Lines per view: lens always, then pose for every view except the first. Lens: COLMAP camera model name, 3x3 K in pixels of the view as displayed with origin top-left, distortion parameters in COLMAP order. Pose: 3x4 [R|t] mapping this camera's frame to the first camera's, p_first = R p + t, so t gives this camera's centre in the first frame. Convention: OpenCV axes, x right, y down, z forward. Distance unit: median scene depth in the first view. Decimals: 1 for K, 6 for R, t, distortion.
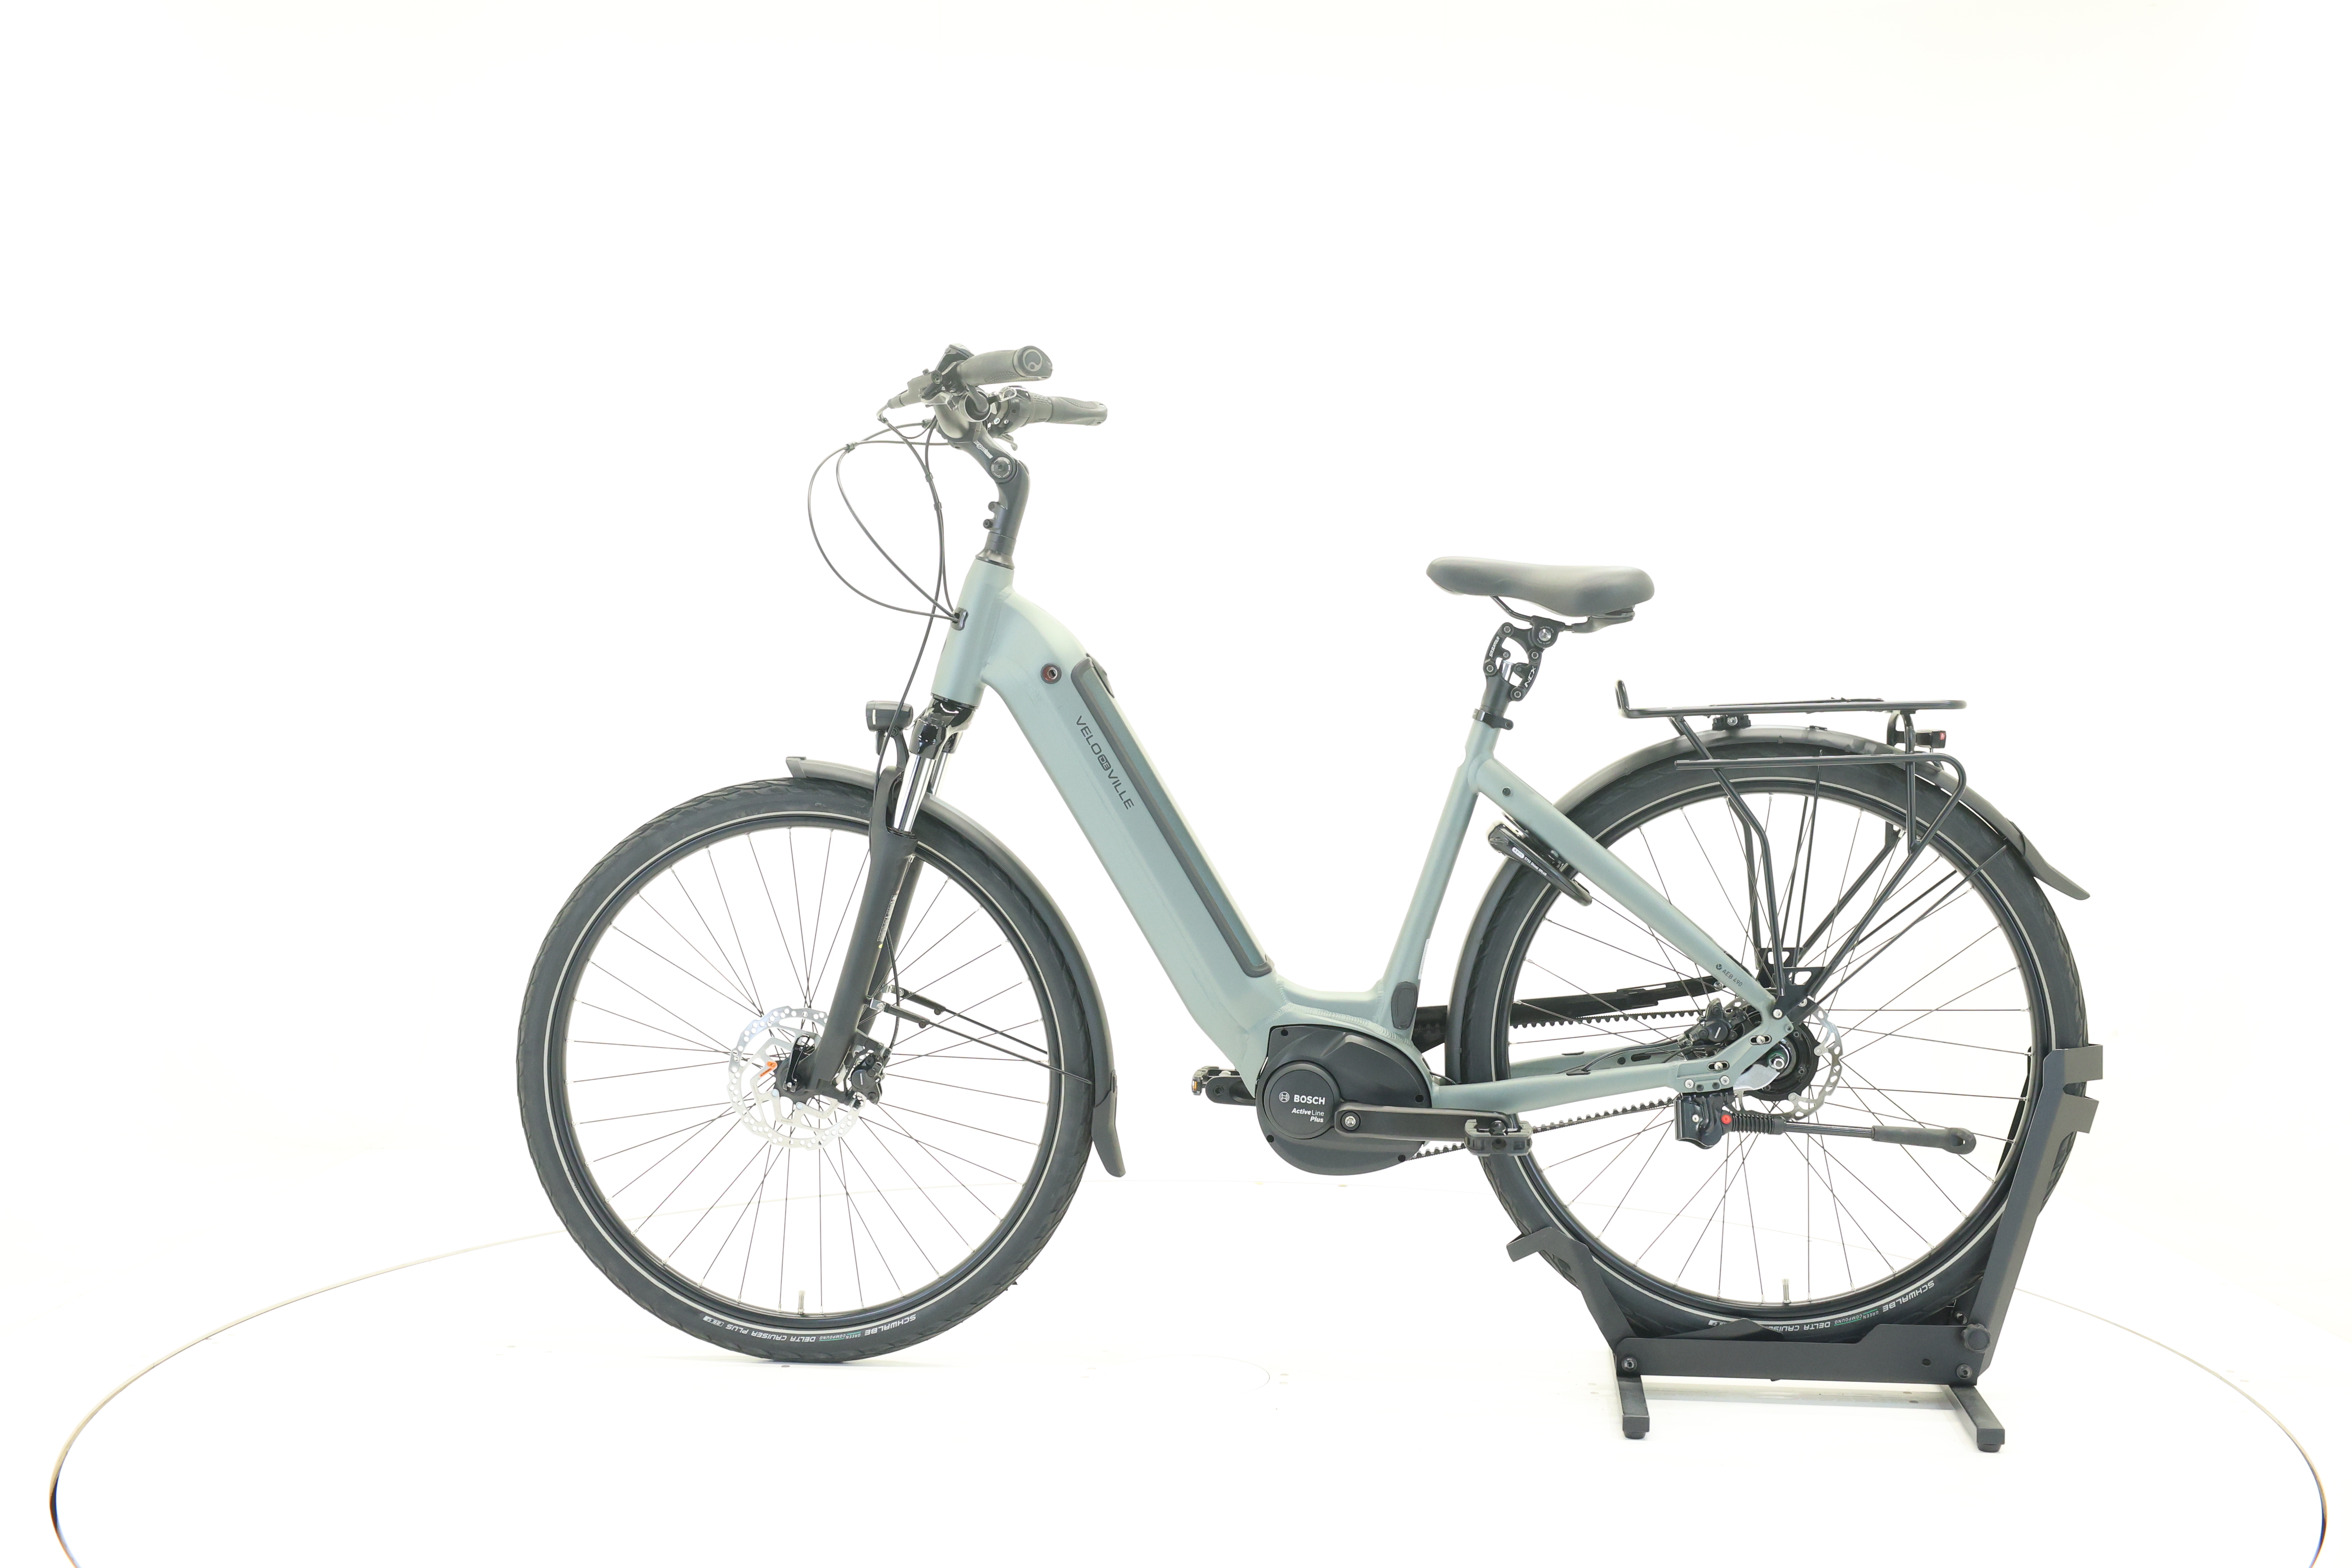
lens RADIAL K [[2412.8, 0, 1176.0], [0, 2412.8, 784.0], [0, 0, 1]] dist [-0.001594, -0.000748]
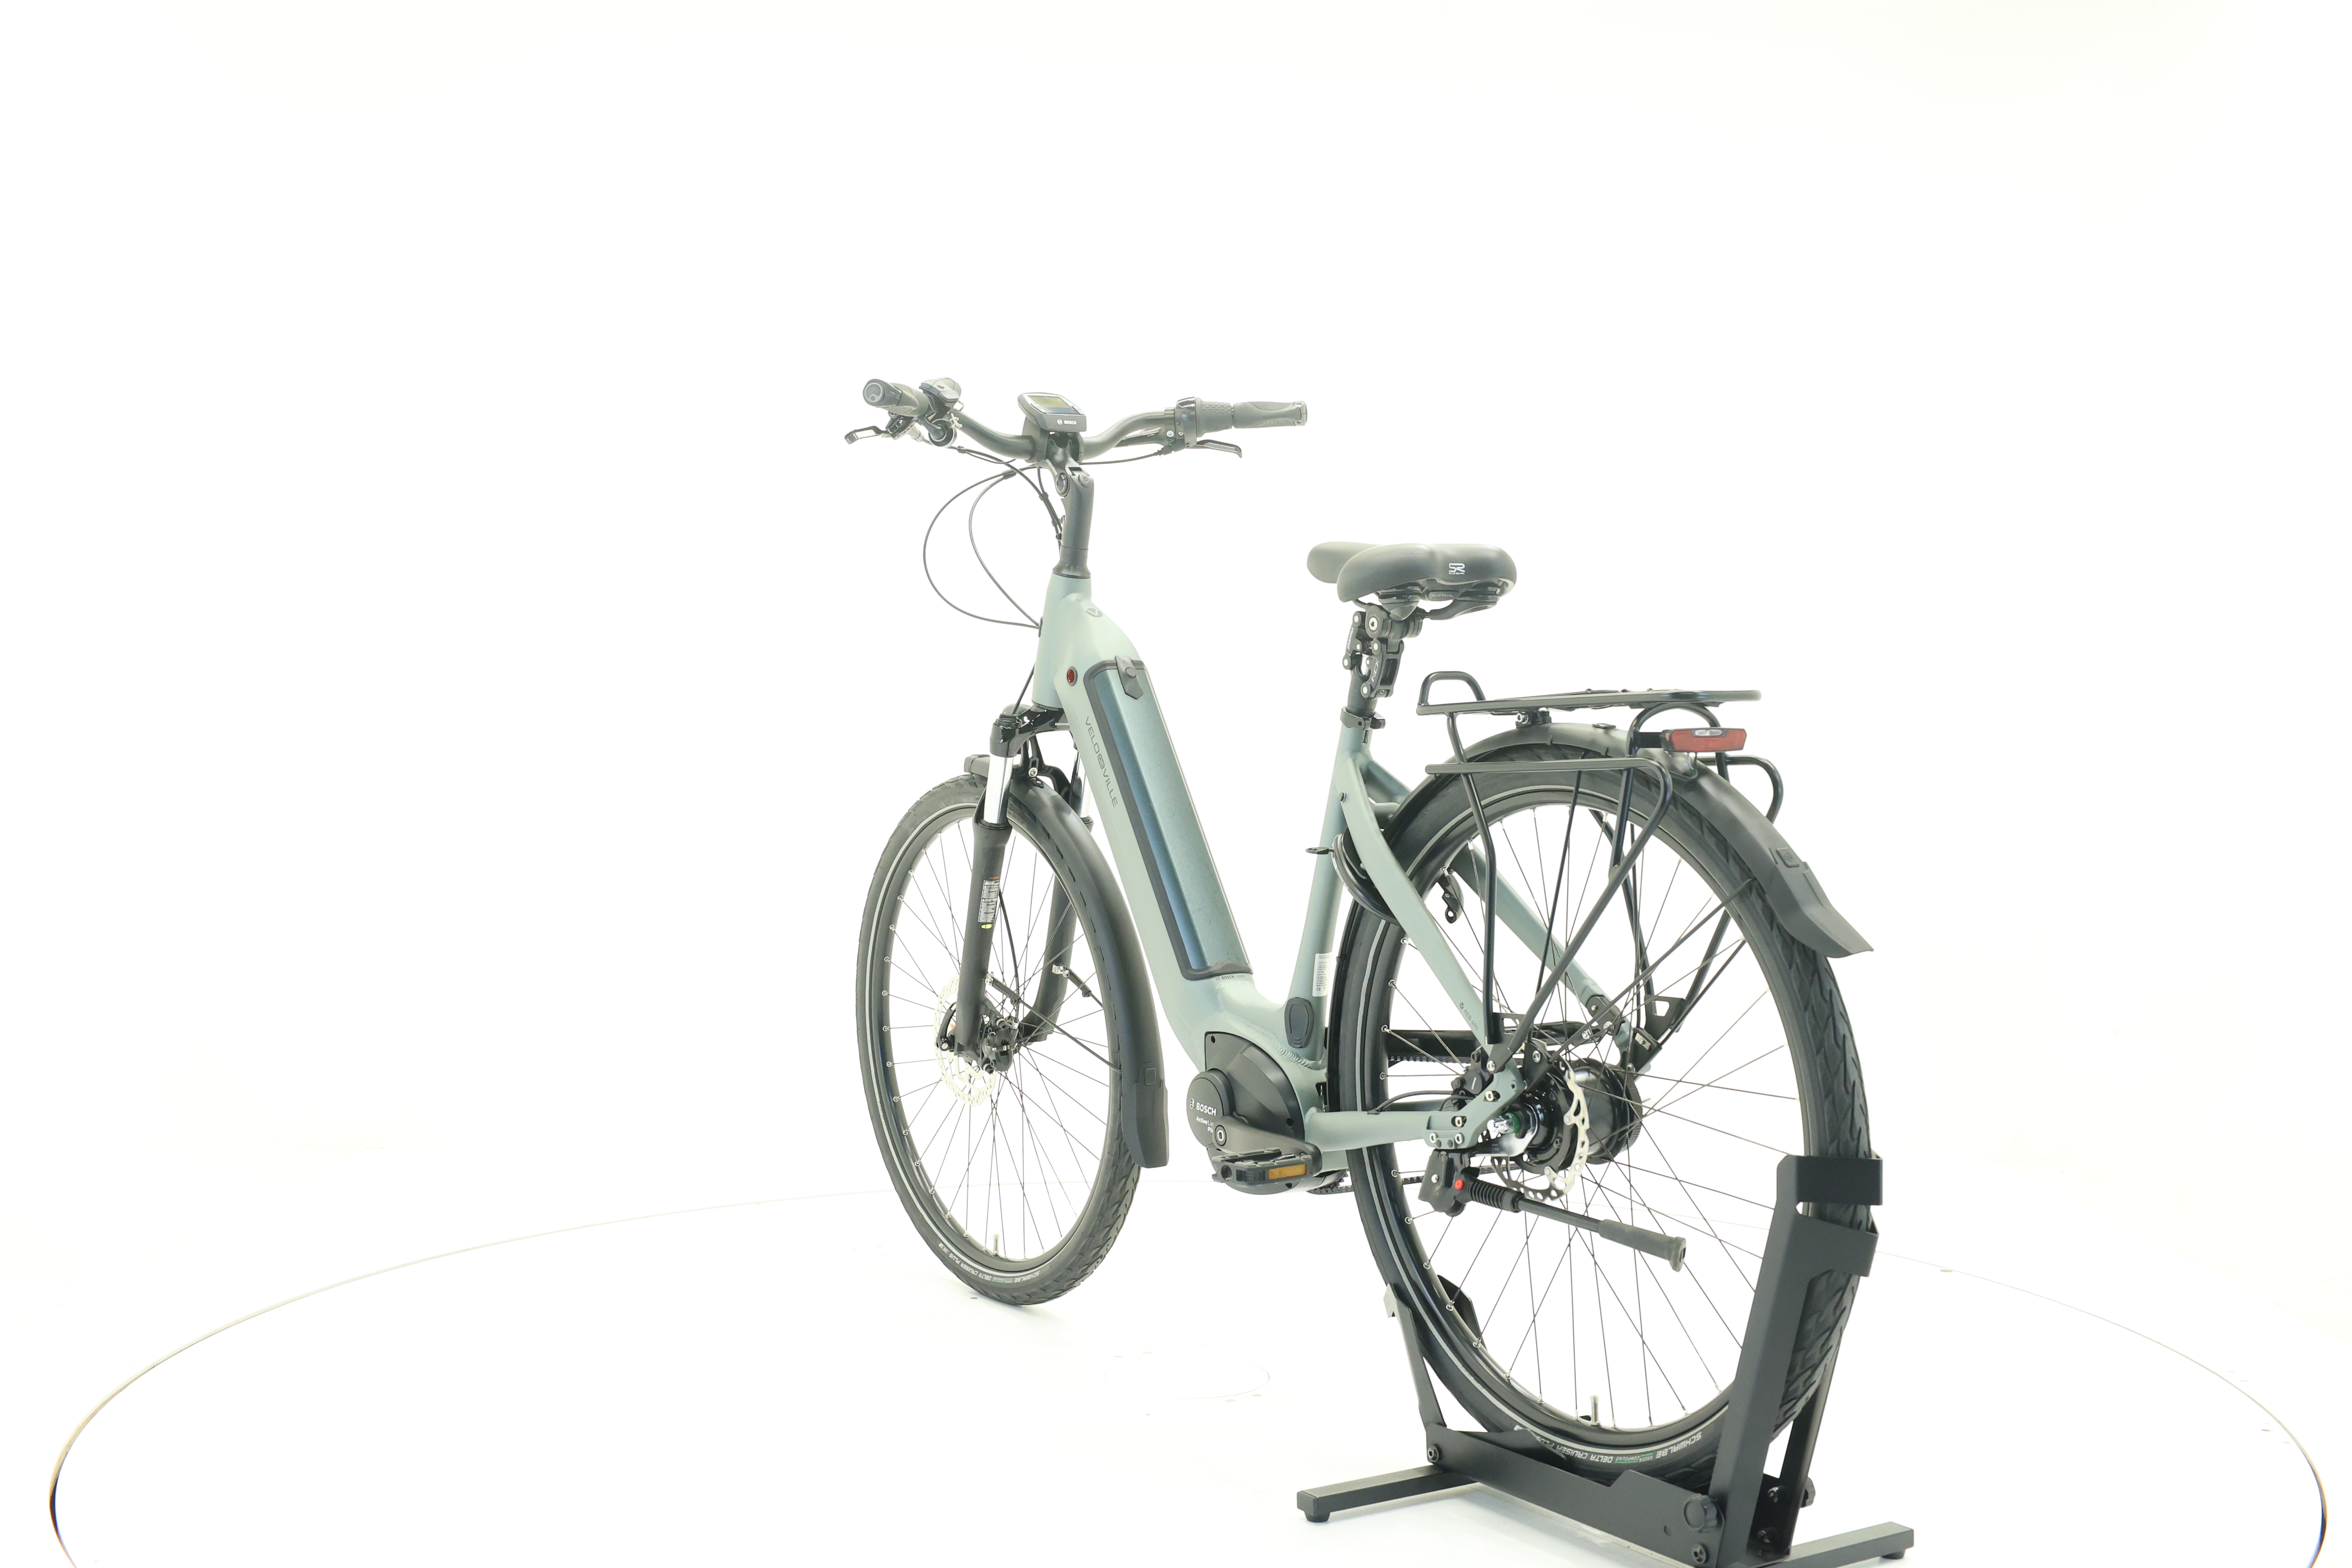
lens RADIAL K [[2412.8, 0, 1176.0], [0, 2412.8, 784.0], [0, 0, 1]] dist [-0.001594, -0.000748]
pose [[0.646097, 0.013429, -0.763137, 0.770161], [-0.013879, 0.999887, 0.005845, -0.005938], [0.763129, 0.006815, 0.646210, 0.351063]]
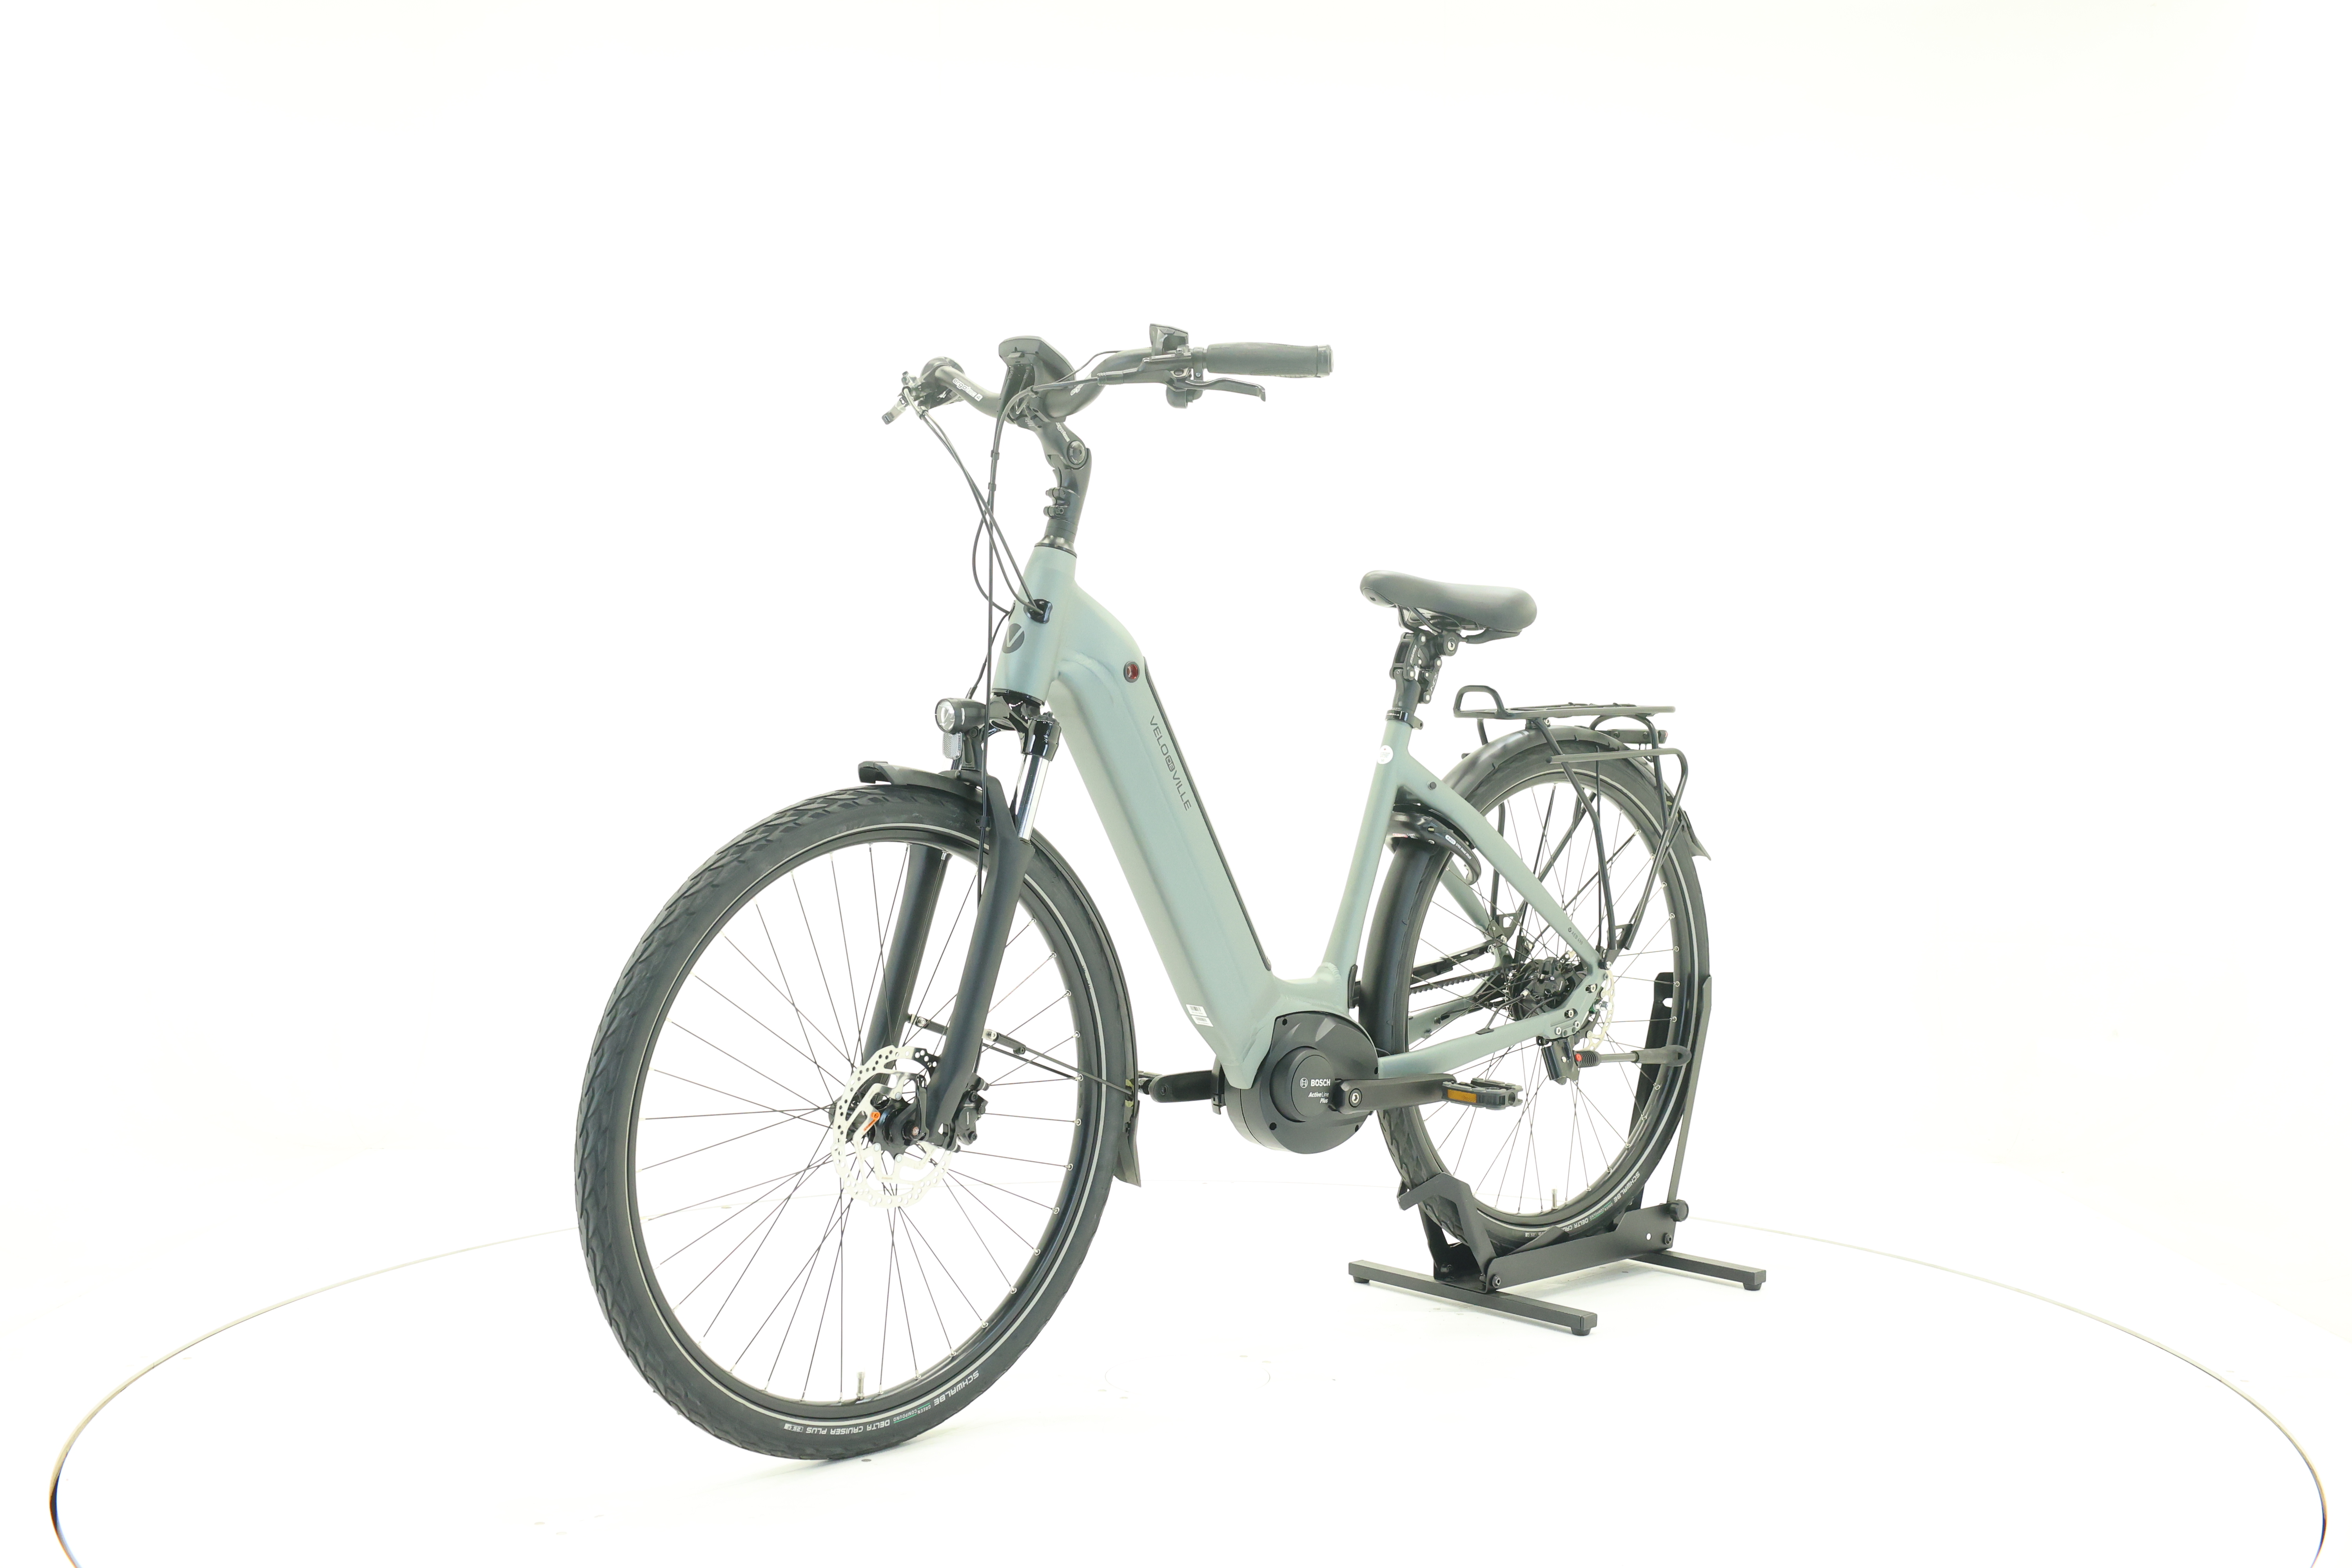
lens RADIAL K [[2412.8, 0, 1176.0], [0, 2412.8, 784.0], [0, 0, 1]] dist [-0.001594, -0.000748]
pose [[0.664008, -0.018617, 0.747494, -0.753757], [0.018704, 0.999791, 0.008285, -0.008507], [-0.747492, 0.008479, 0.664217, 0.343256]]
